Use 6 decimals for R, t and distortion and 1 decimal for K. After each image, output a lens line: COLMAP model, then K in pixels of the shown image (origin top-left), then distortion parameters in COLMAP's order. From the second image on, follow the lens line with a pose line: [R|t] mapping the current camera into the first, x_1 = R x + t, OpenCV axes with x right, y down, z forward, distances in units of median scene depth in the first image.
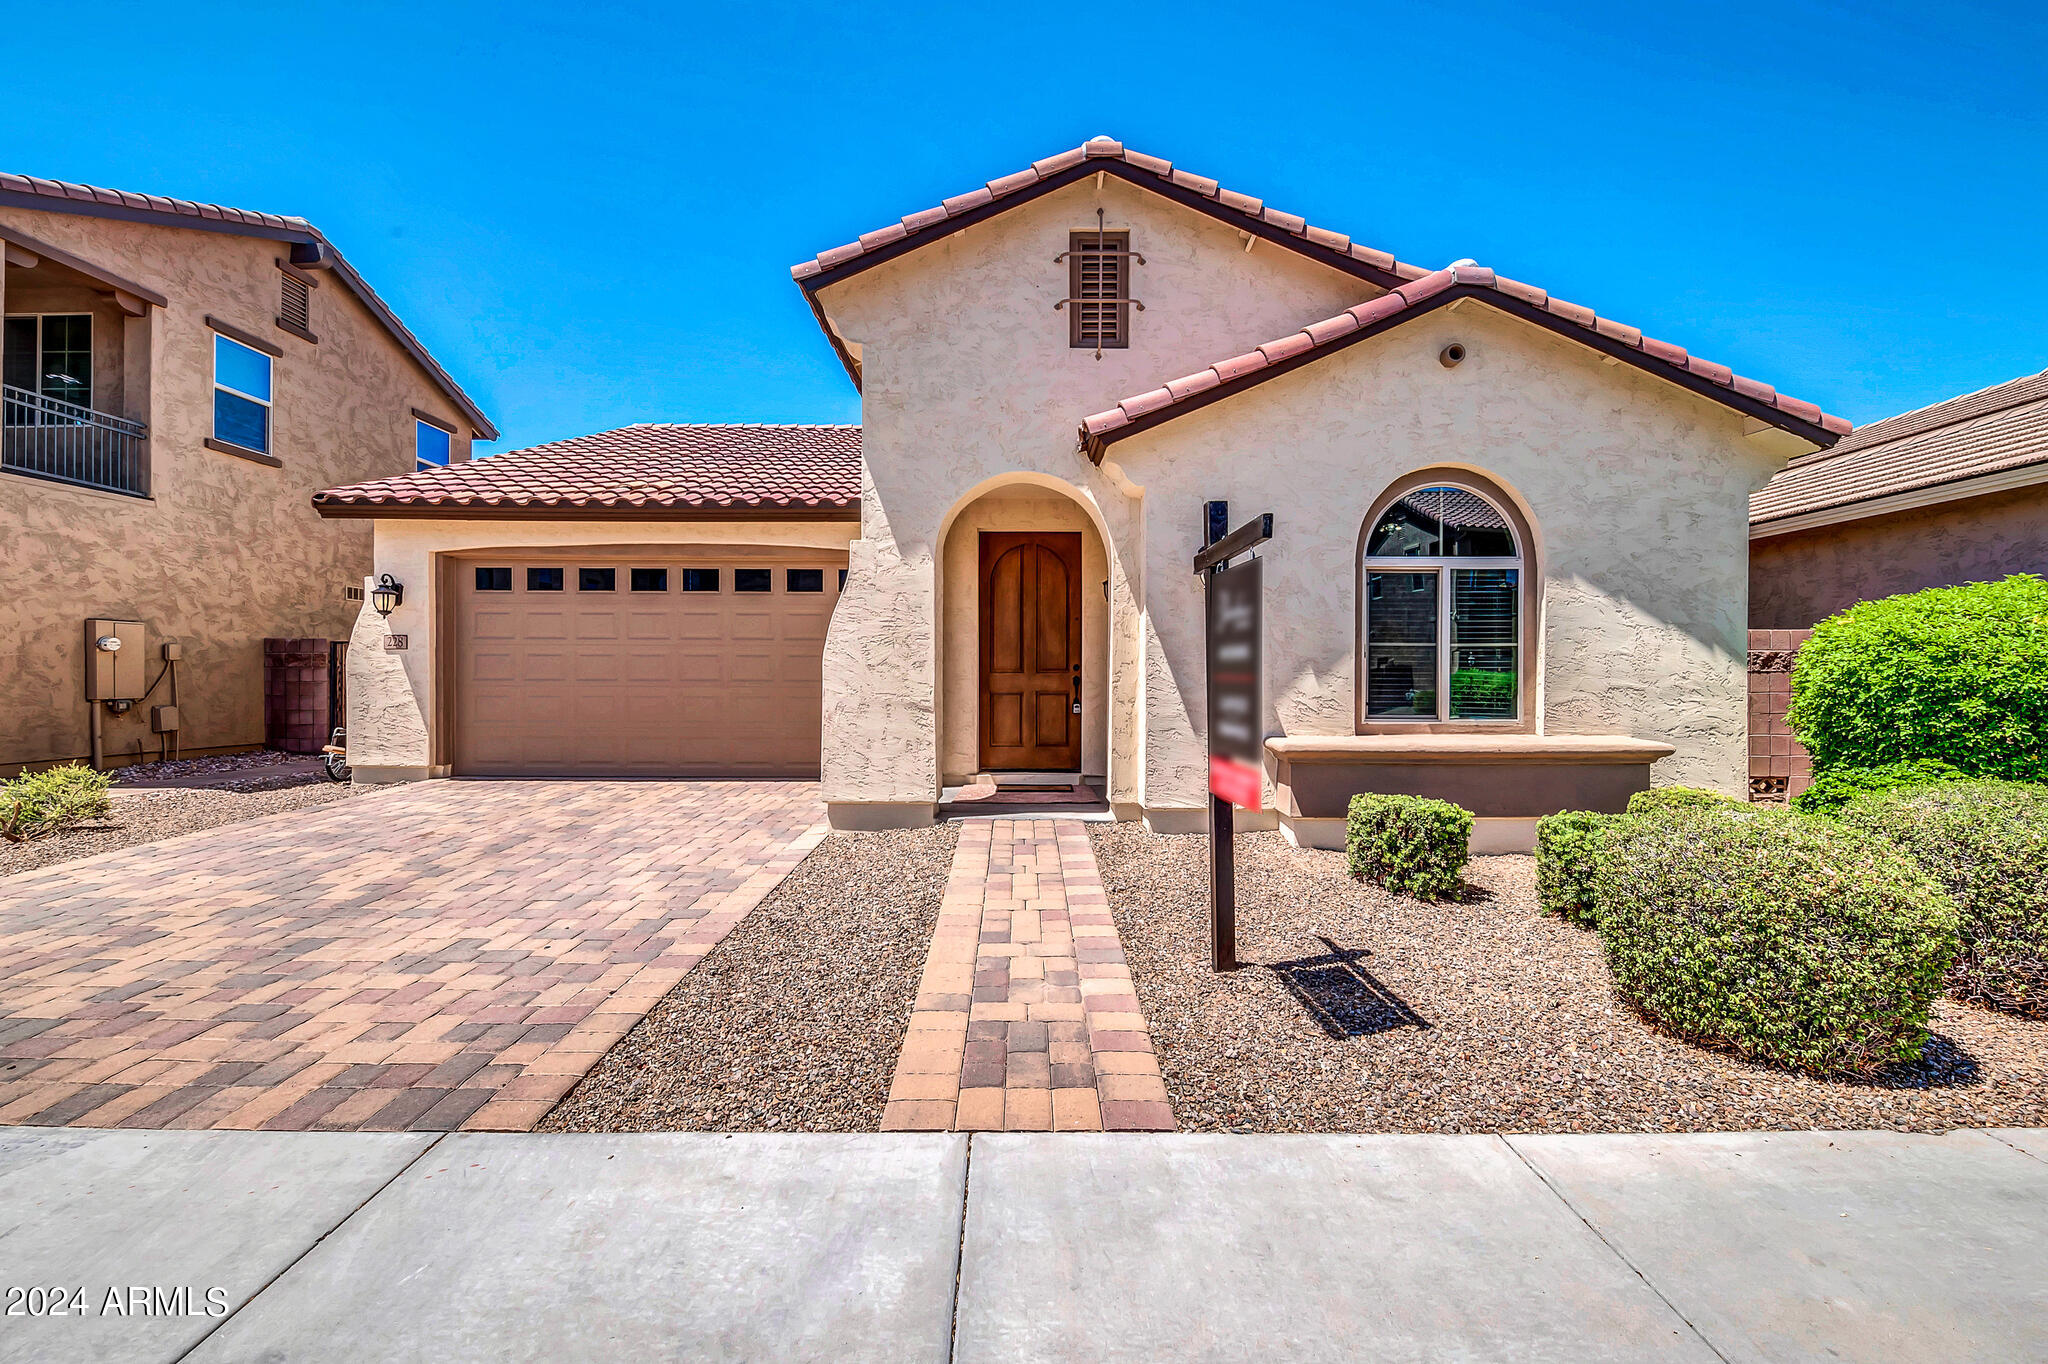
lens RADIAL K [[808.9, 0, 1017.2], [0, 808.9, 685.0], [0, 0, 1]] dist [-0.002909, -0.001126]
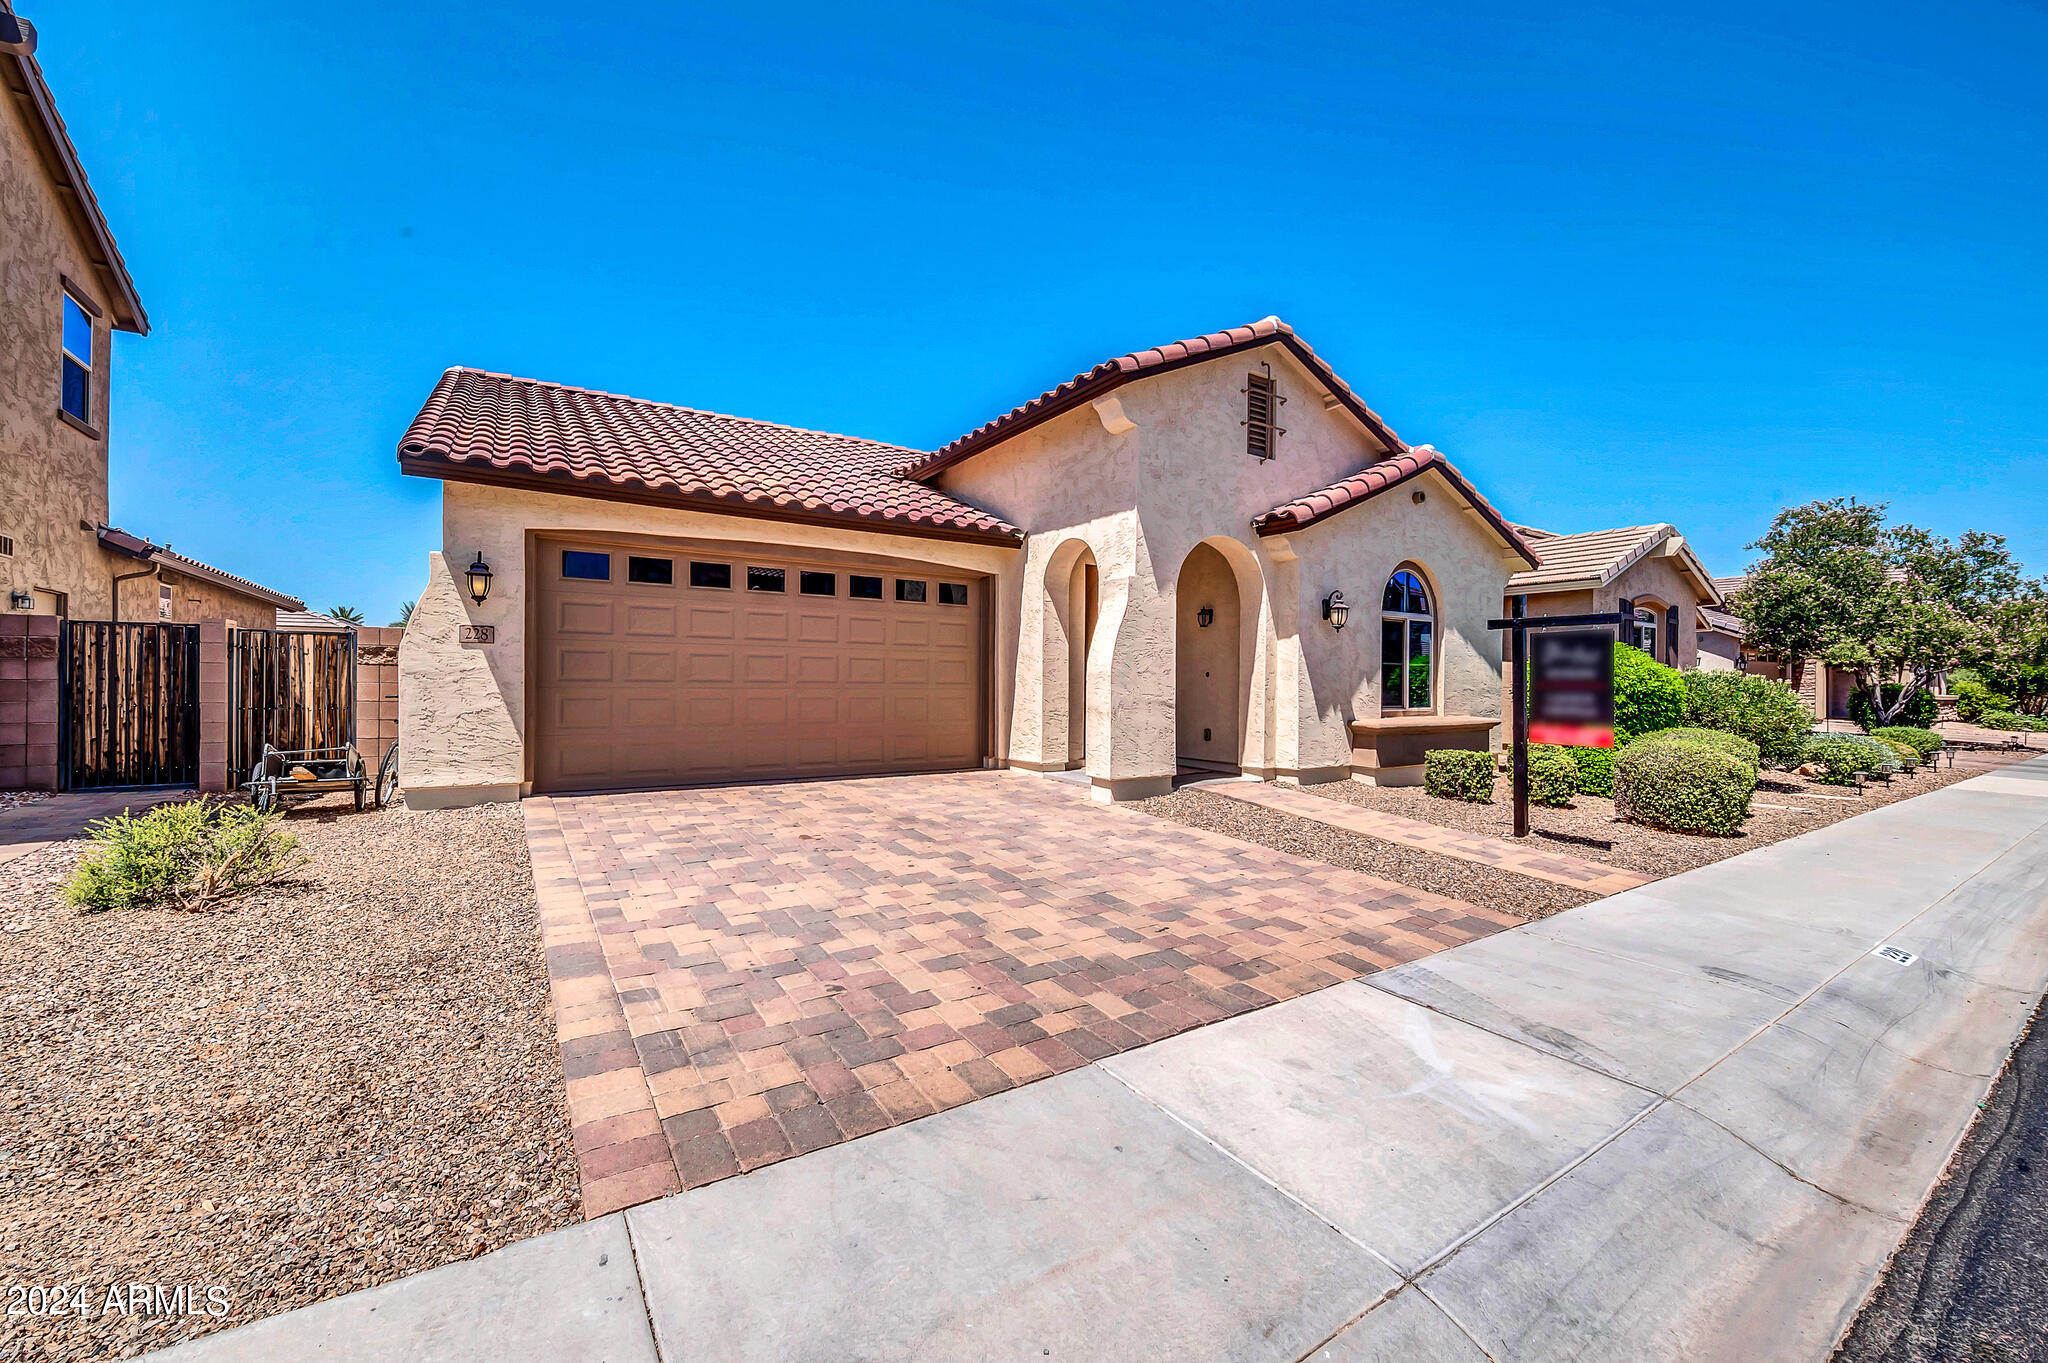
lens RADIAL K [[808.9, 0, 1010.2], [0, 808.9, 680.3], [0, 0, 1]] dist [-0.002909, -0.001126]
pose [[0.838978, 0.005729, 0.544135, -1.067132], [-0.001571, 0.999966, -0.008106, -0.000969], [-0.544163, 0.005946, 0.838958, 0.025372]]
